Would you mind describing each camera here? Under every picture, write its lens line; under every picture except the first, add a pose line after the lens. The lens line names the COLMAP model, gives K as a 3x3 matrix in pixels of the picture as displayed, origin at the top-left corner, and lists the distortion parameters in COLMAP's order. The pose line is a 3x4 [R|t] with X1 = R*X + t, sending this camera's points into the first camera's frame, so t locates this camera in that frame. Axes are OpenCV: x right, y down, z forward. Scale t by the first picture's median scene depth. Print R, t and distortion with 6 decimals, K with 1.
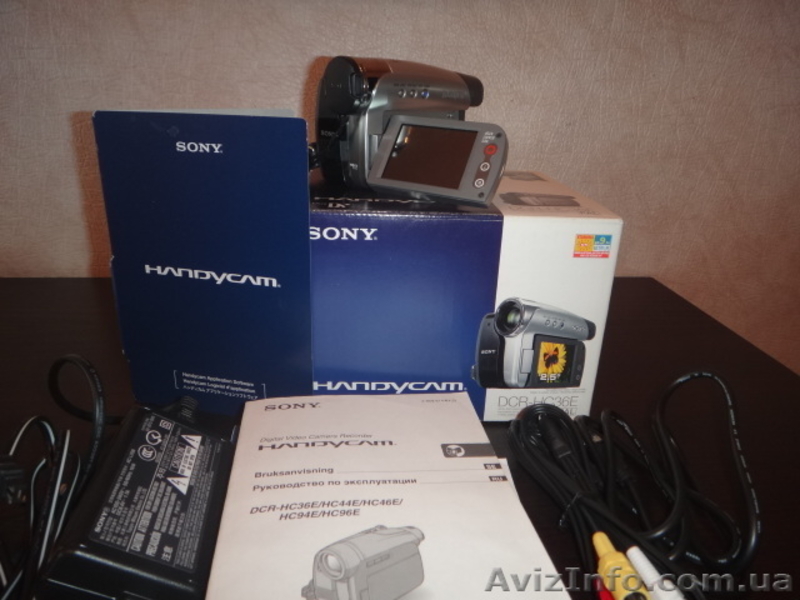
lens RADIAL K [[569.5, 0, 398.5], [0, 569.5, 287.2], [0, 0, 1]] dist [-0.025925, -0.006399]
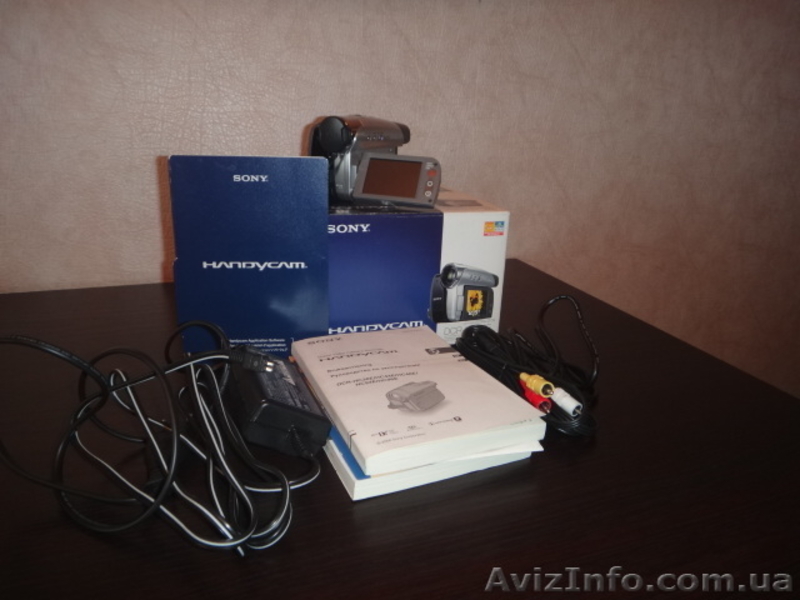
lens RADIAL K [[569.5, 0, 398.5], [0, 569.5, 287.2], [0, 0, 1]] dist [-0.025925, -0.006399]
pose [[0.966124, -0.078765, 0.245766, -0.325894], [0.085548, 0.996189, -0.017026, 0.095584], [-0.243489, 0.037474, 0.969180, -0.502772]]
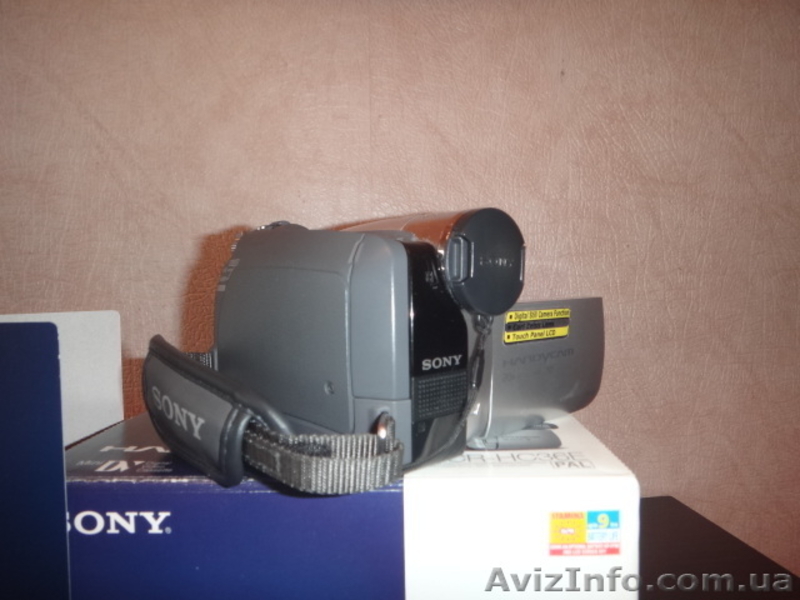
lens RADIAL K [[569.5, 0, 398.5], [0, 569.5, 287.2], [0, 0, 1]] dist [-0.025925, -0.006399]
pose [[0.998118, -0.054505, 0.028095, 0.146465], [0.060602, 0.946719, -0.316307, -0.122583], [-0.009358, 0.317414, 0.948241, 0.380717]]
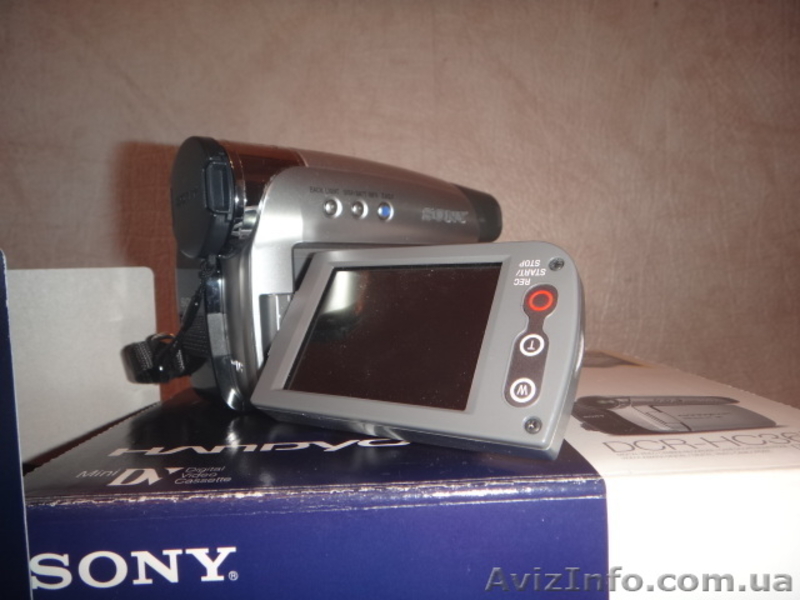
lens RADIAL K [[570.3, 0, 398.3], [0, 570.3, 295.9], [0, 0, 1]] dist [-0.034559, -0.002268]
pose [[0.996738, -0.073083, -0.034250, 0.071610], [0.058848, 0.948487, -0.311304, -0.118727], [0.055236, 0.308272, 0.949693, 0.568180]]
